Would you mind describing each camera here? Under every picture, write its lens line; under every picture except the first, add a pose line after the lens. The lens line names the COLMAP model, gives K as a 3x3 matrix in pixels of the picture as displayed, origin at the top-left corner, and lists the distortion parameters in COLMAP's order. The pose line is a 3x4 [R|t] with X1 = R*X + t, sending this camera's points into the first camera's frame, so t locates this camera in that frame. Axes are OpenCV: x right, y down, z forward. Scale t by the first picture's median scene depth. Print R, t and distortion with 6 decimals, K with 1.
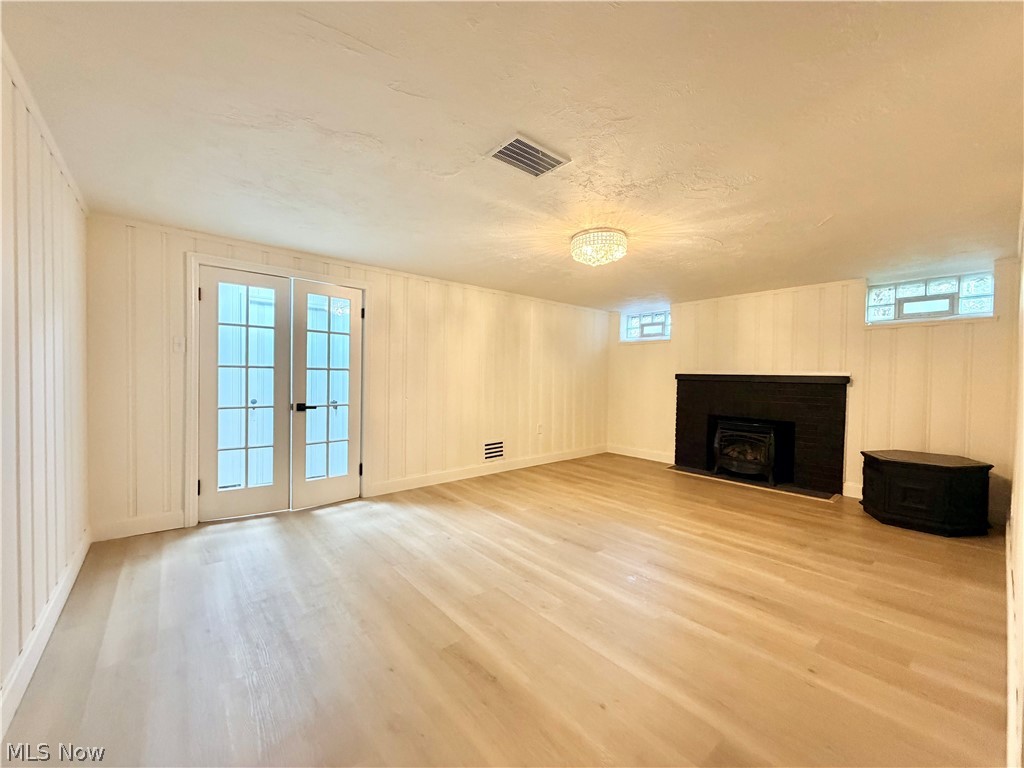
lens RADIAL K [[407.7, 0, 509.9], [0, 407.7, 382.9], [0, 0, 1]] dist [-0.000916, -0.000143]
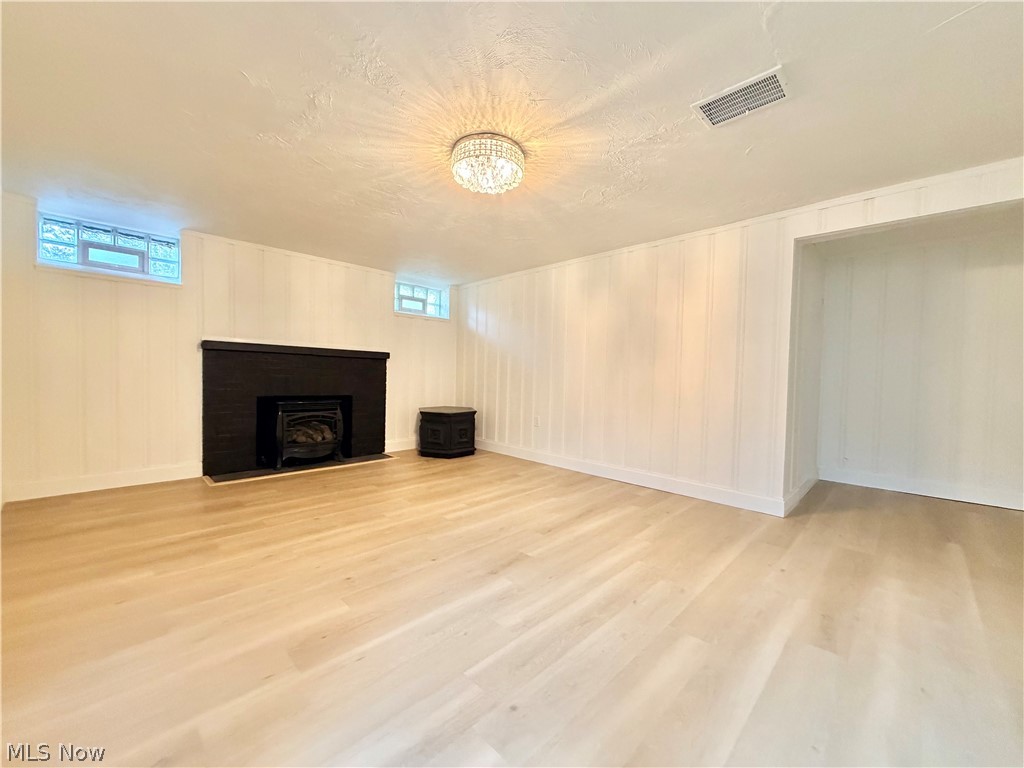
lens RADIAL K [[407.7, 0, 509.1], [0, 407.7, 384.2], [0, 0, 1]] dist [-0.000916, -0.000143]
pose [[-0.091460, -0.041580, 0.994940, -0.469833], [-0.006609, 0.999131, 0.041148, 0.028991], [-0.995787, -0.002812, -0.091655, 0.892264]]
